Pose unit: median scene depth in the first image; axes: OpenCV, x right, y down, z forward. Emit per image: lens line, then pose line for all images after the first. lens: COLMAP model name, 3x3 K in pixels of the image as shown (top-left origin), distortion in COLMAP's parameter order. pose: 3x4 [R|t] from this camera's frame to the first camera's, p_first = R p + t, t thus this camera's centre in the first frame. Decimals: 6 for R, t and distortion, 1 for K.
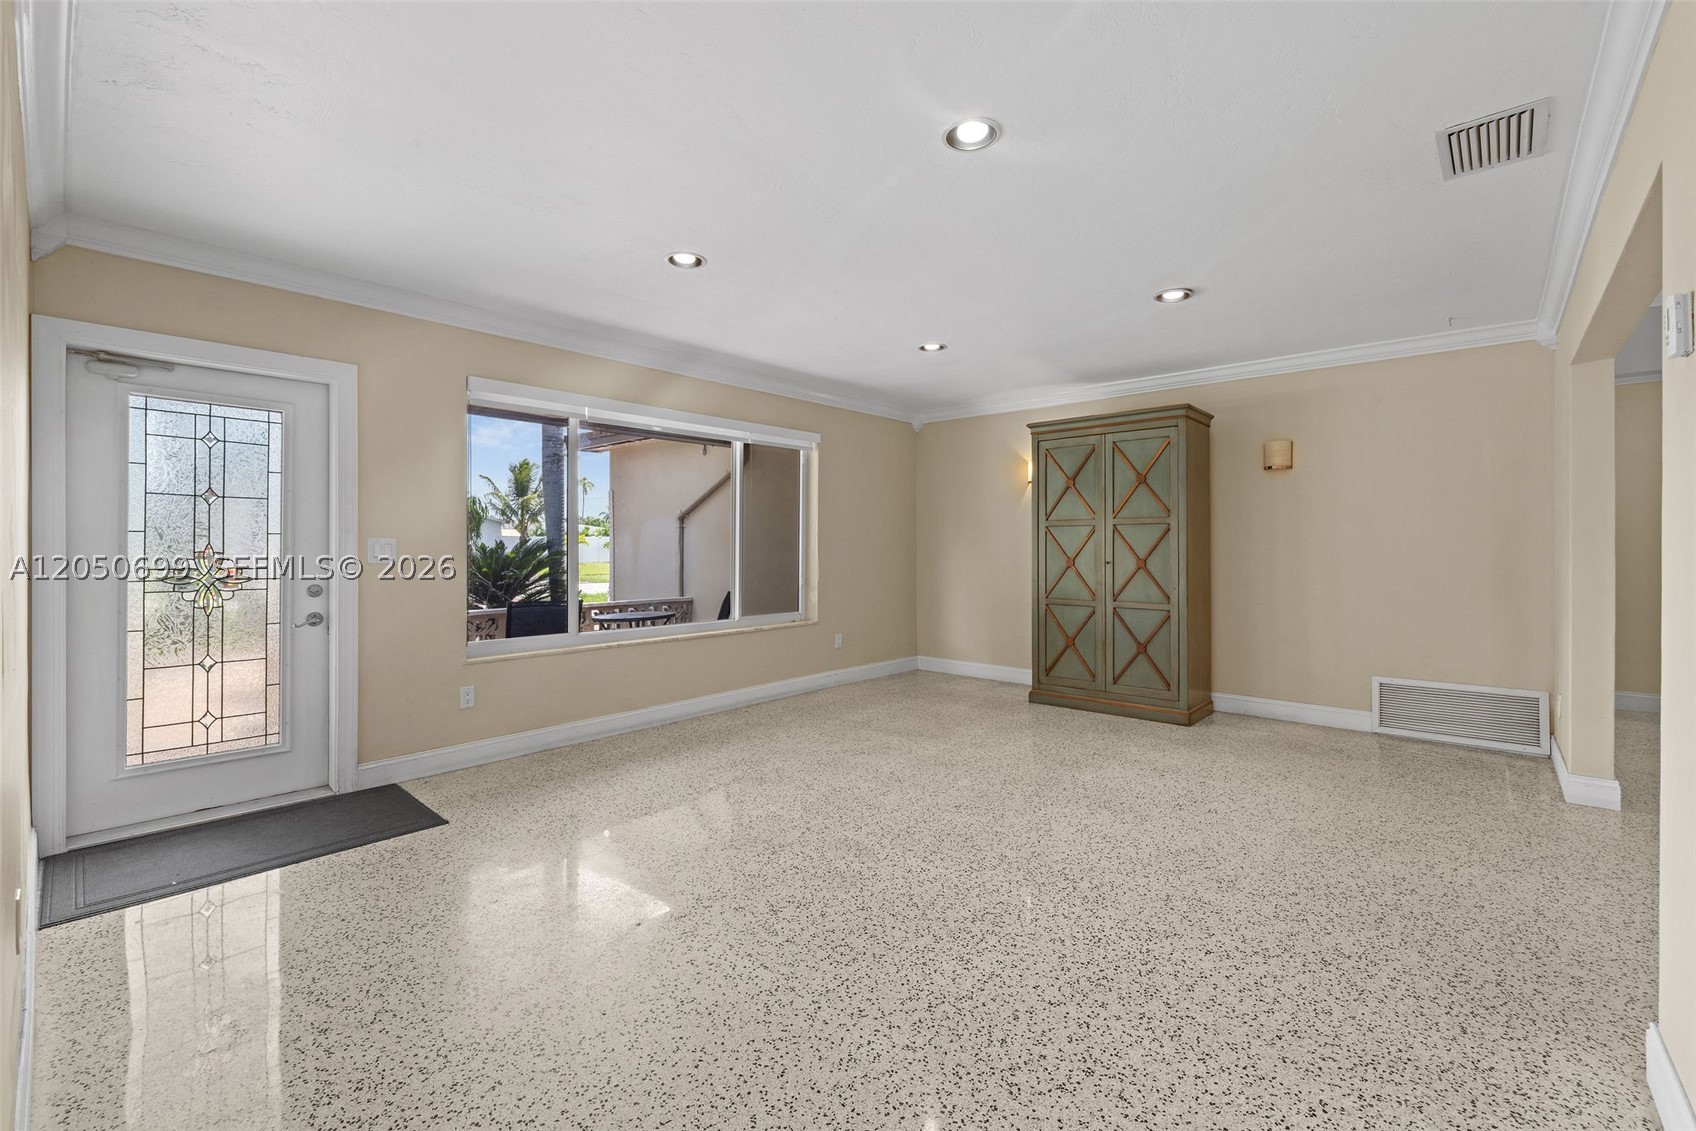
lens RADIAL K [[712.4, 0, 846.4], [0, 712.4, 546.4], [0, 0, 1]] dist [-0.000722, -0.000020]
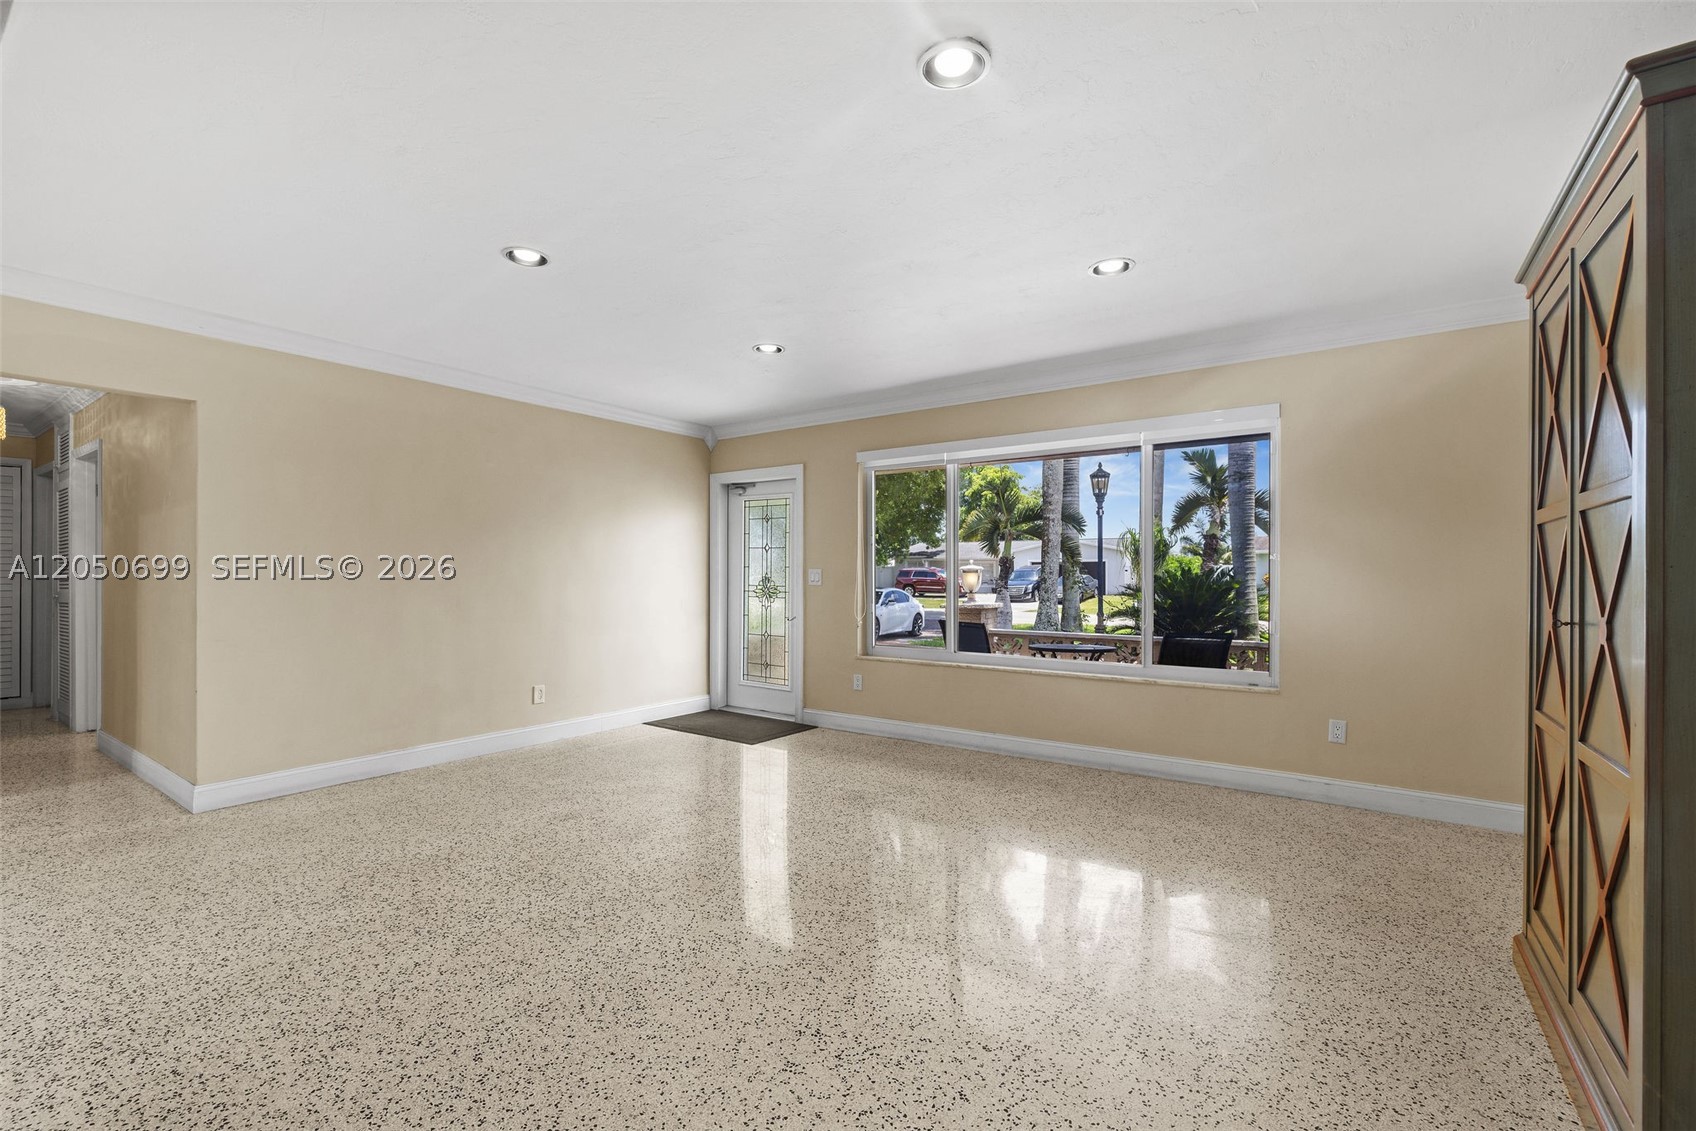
lens RADIAL K [[723.6, 0, 845.7], [0, 723.6, 568.2], [0, 0, 1]] dist [-0.002457, -0.000180]
pose [[0.117914, -0.007137, -0.992998, 1.741456], [-0.003058, 0.999967, -0.007550, -0.003290], [0.993019, 0.003927, 0.117888, 1.592399]]
